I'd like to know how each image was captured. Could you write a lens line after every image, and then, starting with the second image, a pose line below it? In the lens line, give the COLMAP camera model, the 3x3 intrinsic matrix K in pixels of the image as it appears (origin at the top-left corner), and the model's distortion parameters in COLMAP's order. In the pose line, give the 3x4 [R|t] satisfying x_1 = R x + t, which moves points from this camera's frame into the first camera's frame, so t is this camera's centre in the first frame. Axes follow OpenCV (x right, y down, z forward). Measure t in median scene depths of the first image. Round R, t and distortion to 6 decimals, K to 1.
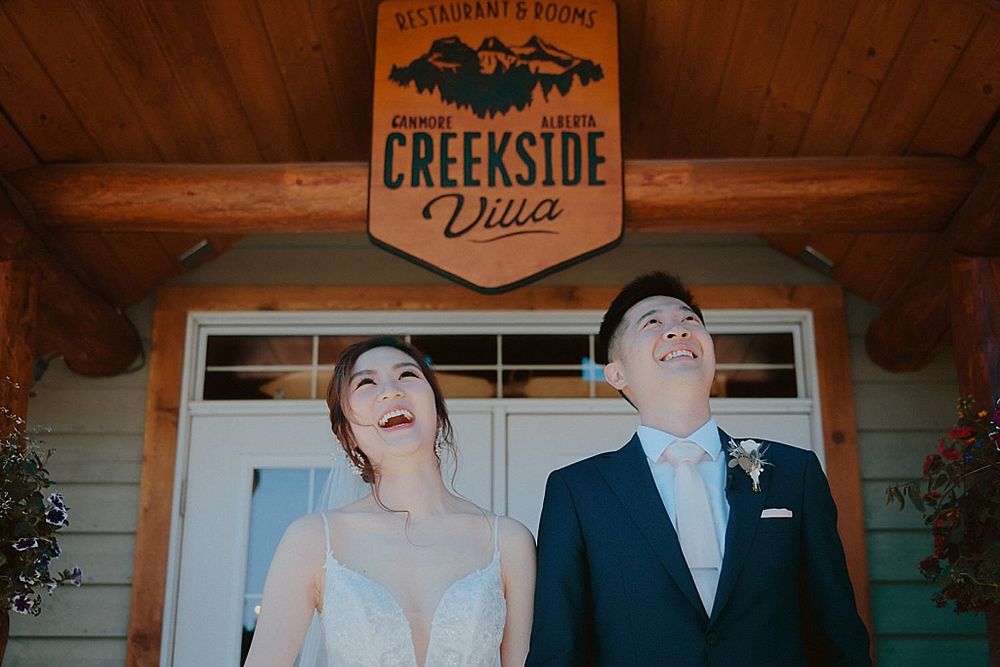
lens RADIAL K [[1028.8, 0, 500.0], [0, 1028.8, 333.5], [0, 0, 1]] dist [0.002327, -0.000210]
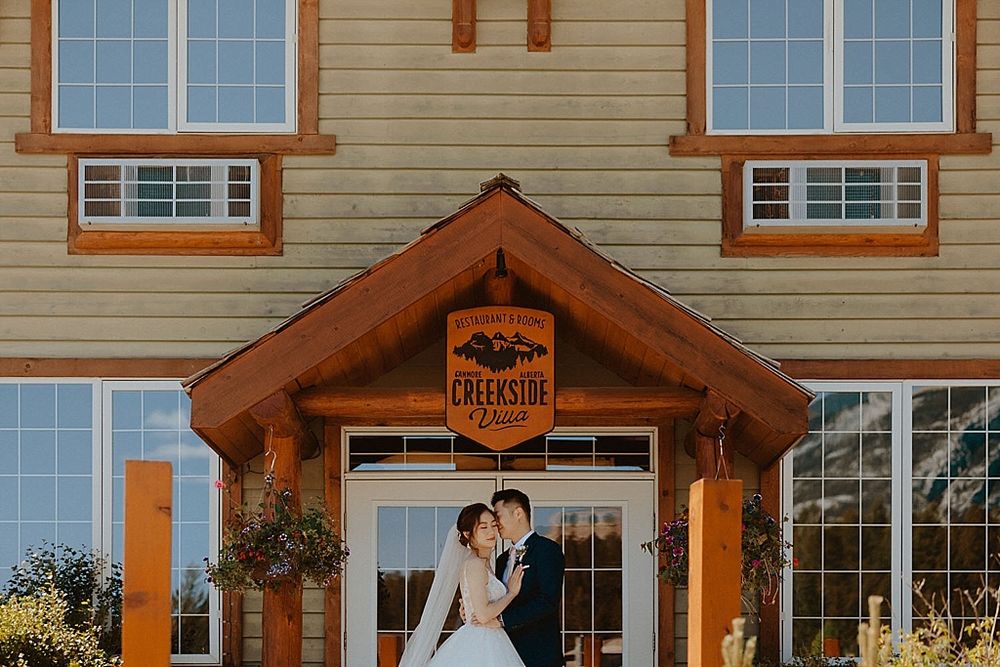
lens RADIAL K [[1413.0, 0, 500.0], [0, 1413.0, 333.5], [0, 0, 1]] dist [0.003327, -0.002791]
pose [[0.999878, 0.002919, 0.015342, -0.053700], [-0.005011, 0.990392, 0.138199, -0.735876], [-0.014792, -0.138259, 0.990286, -2.125038]]
